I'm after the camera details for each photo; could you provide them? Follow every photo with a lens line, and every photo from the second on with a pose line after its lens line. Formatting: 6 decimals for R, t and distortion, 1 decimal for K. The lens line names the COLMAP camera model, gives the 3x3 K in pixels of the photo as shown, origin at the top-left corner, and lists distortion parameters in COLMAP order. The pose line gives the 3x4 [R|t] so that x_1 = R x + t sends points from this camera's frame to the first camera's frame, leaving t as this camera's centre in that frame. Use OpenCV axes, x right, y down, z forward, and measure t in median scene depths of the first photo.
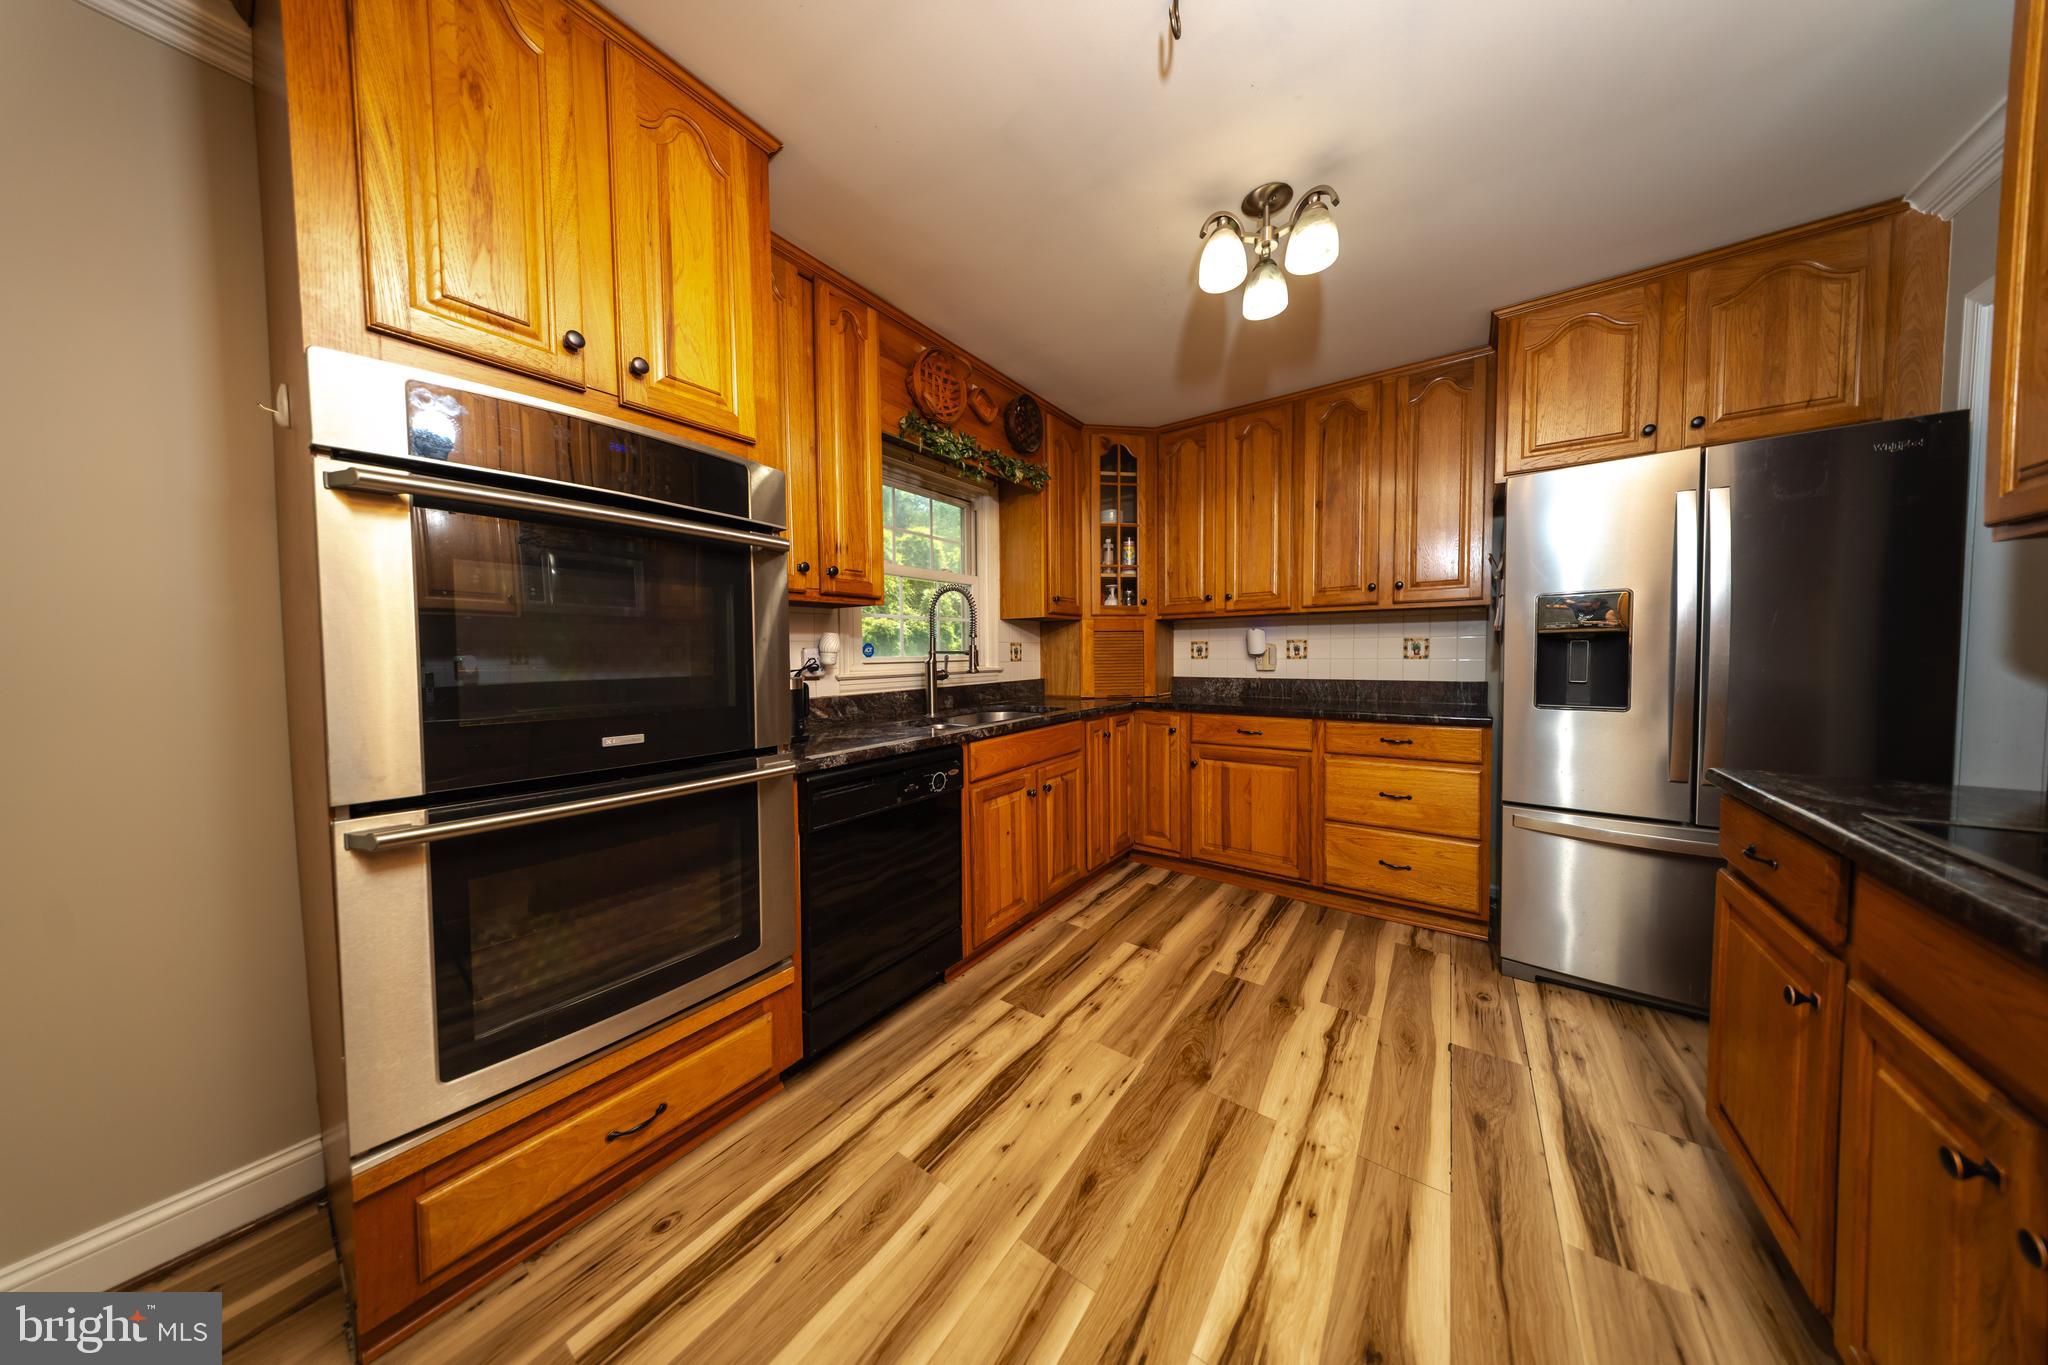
lens RADIAL K [[587.7, 0, 1026.7], [0, 587.7, 675.1], [0, 0, 1]] dist [0.011734, -0.003711]
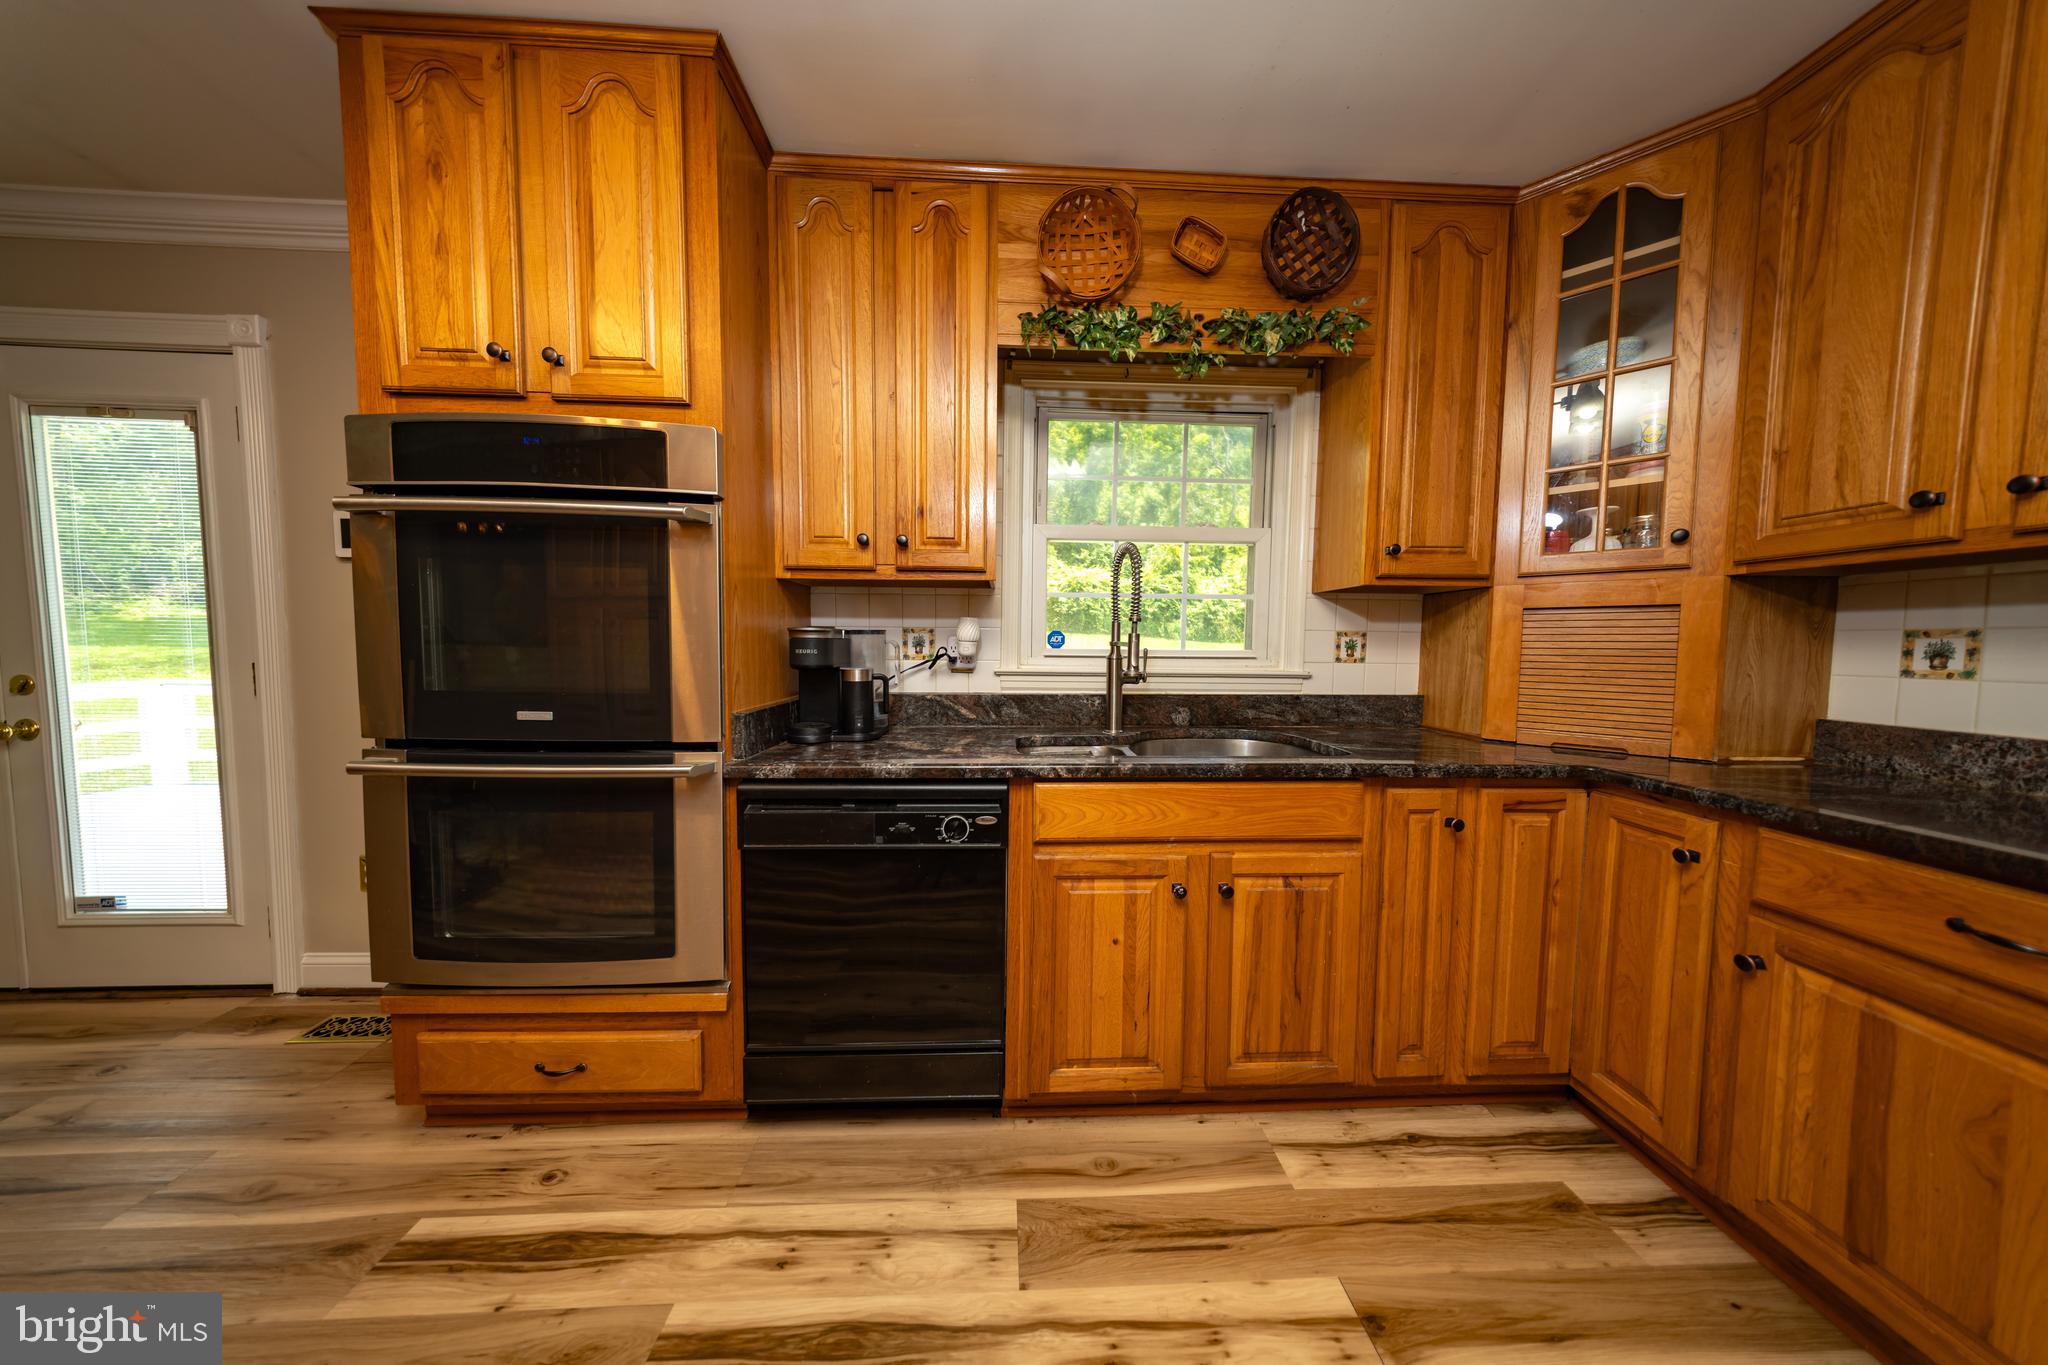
lens RADIAL K [[587.7, 0, 1026.7], [0, 587.7, 675.1], [0, 0, 1]] dist [0.011734, -0.003711]
pose [[0.616874, 0.060967, -0.784697, 0.355755], [-0.049233, 0.998032, 0.038840, -0.024914], [0.785521, 0.014674, 0.618661, 0.519215]]
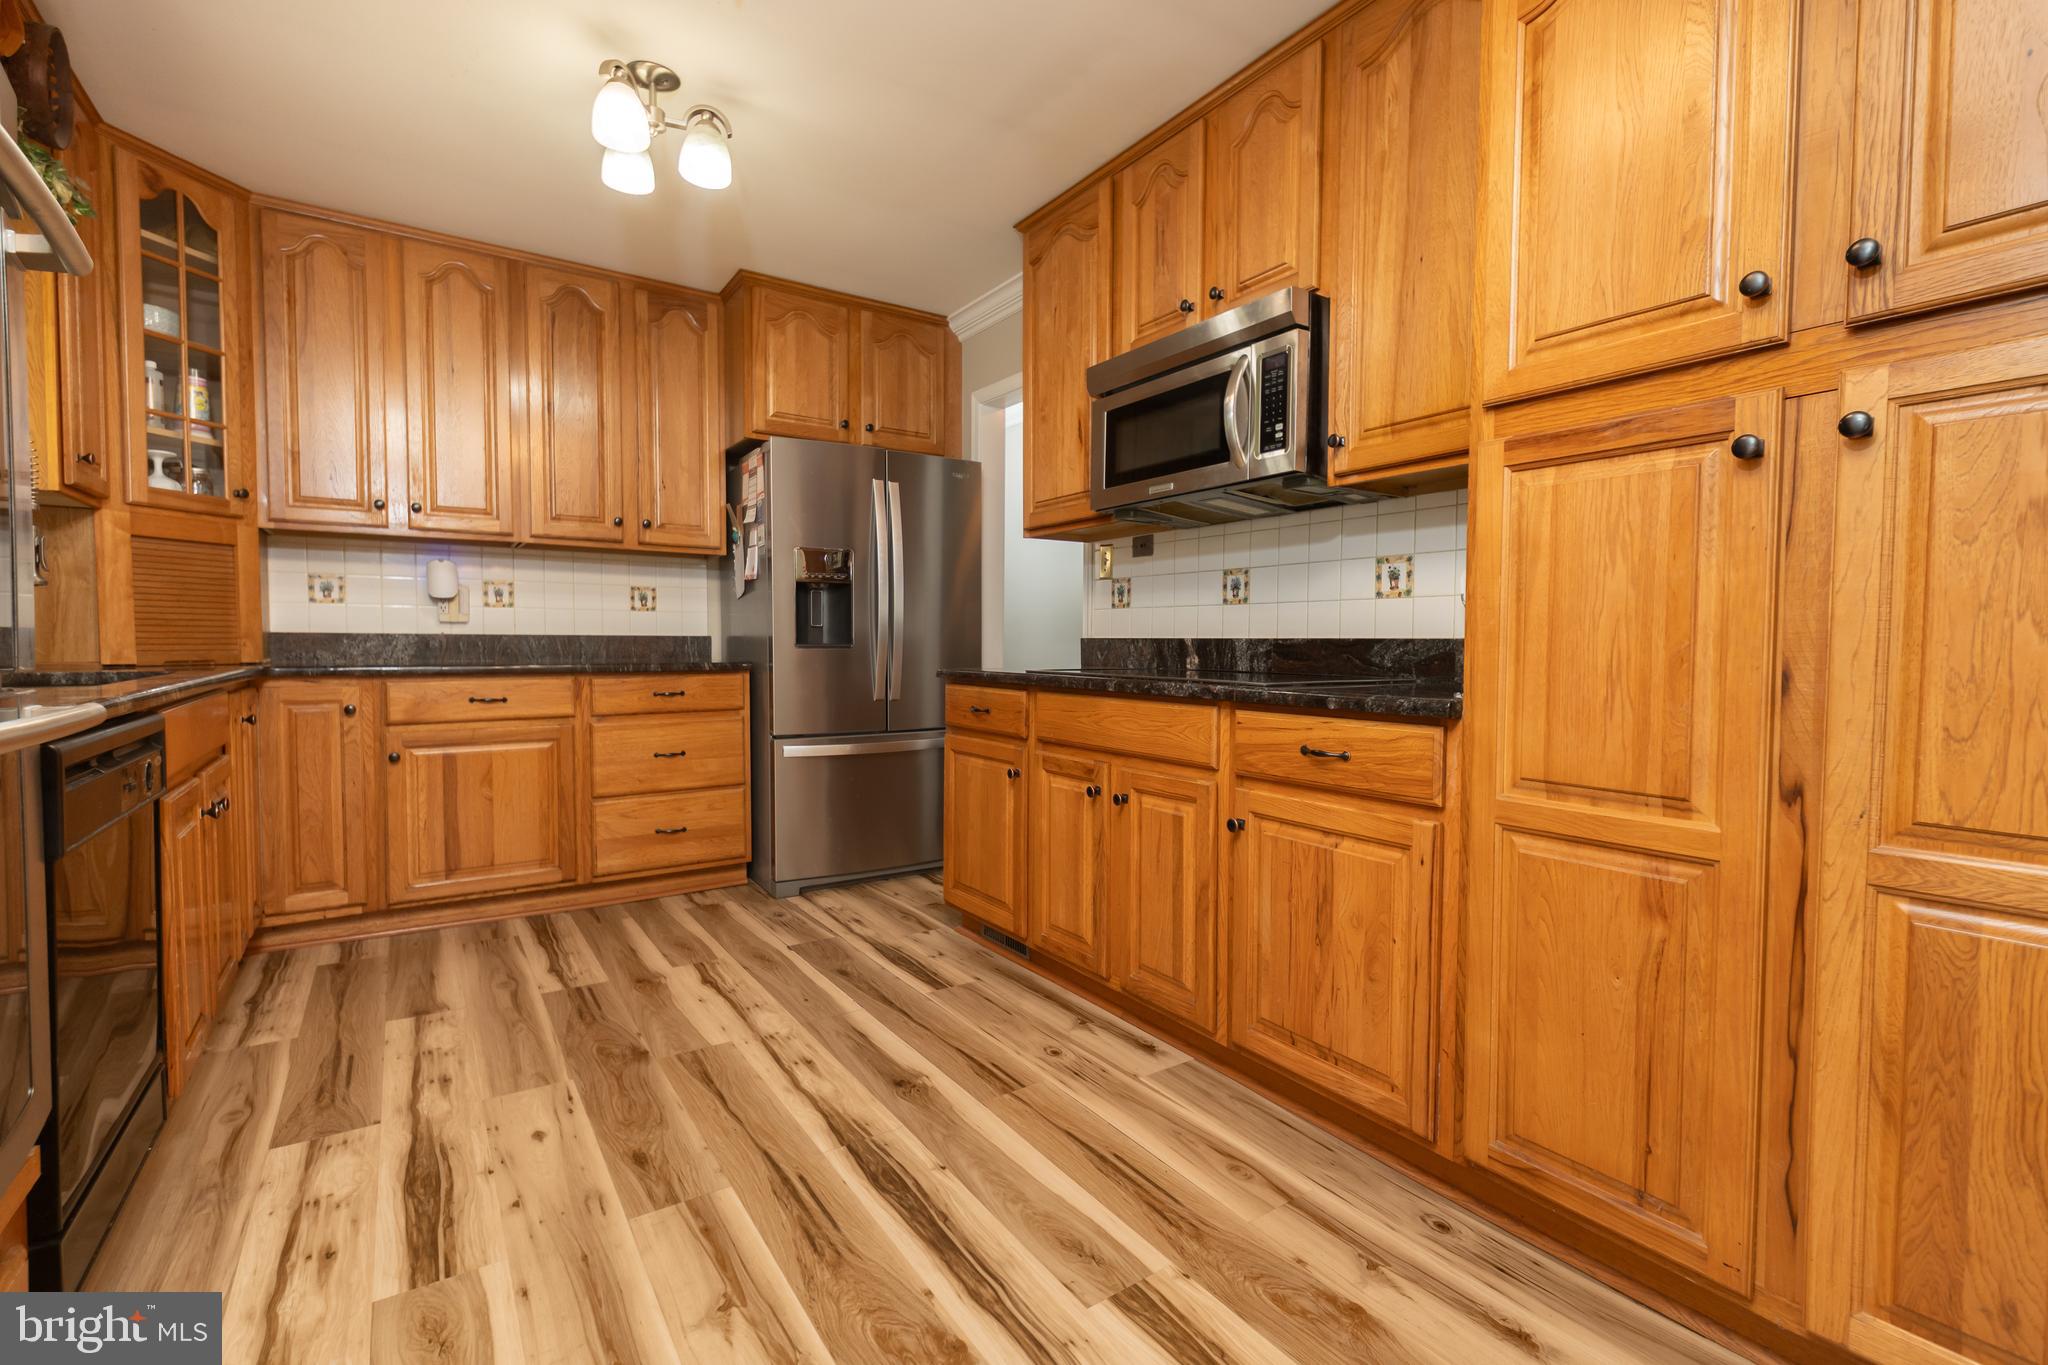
lens RADIAL K [[907.5, 0, 1028.6], [0, 907.5, 672.5], [0, 0, 1]] dist [0.014001, -0.006670]
pose [[0.342173, -0.017128, 0.939481, -0.523294], [0.030251, 0.999516, 0.007204, 0.089746], [-0.939150, 0.025955, 0.342525, -0.002562]]
